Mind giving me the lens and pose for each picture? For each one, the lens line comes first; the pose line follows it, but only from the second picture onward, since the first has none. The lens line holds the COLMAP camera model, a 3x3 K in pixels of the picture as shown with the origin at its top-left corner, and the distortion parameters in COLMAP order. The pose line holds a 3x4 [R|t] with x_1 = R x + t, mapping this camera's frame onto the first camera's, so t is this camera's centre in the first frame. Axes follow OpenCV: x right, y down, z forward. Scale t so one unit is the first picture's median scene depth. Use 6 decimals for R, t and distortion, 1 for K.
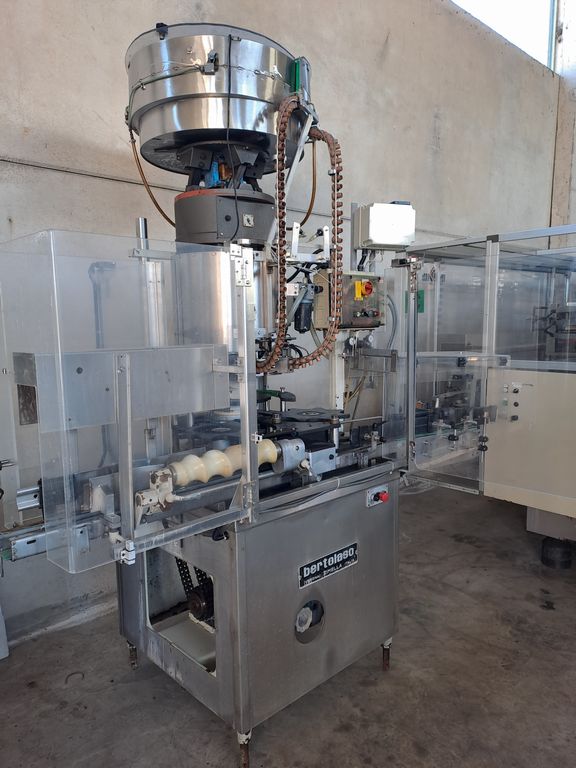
lens RADIAL K [[565.5, 0, 291.4], [0, 565.5, 385.0], [0, 0, 1]] dist [0.033393, -0.008614]
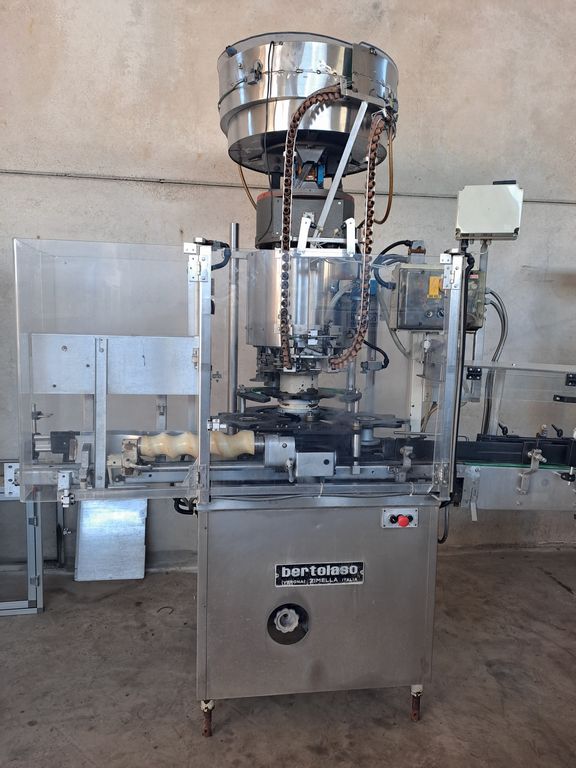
lens RADIAL K [[565.5, 0, 290.6], [0, 565.5, 384.3], [0, 0, 1]] dist [0.033393, -0.008614]
pose [[0.813898, 0.098683, -0.572566, 0.528697], [-0.101195, 0.994485, 0.027553, -0.021757], [0.572127, 0.035516, 0.819395, 0.174253]]
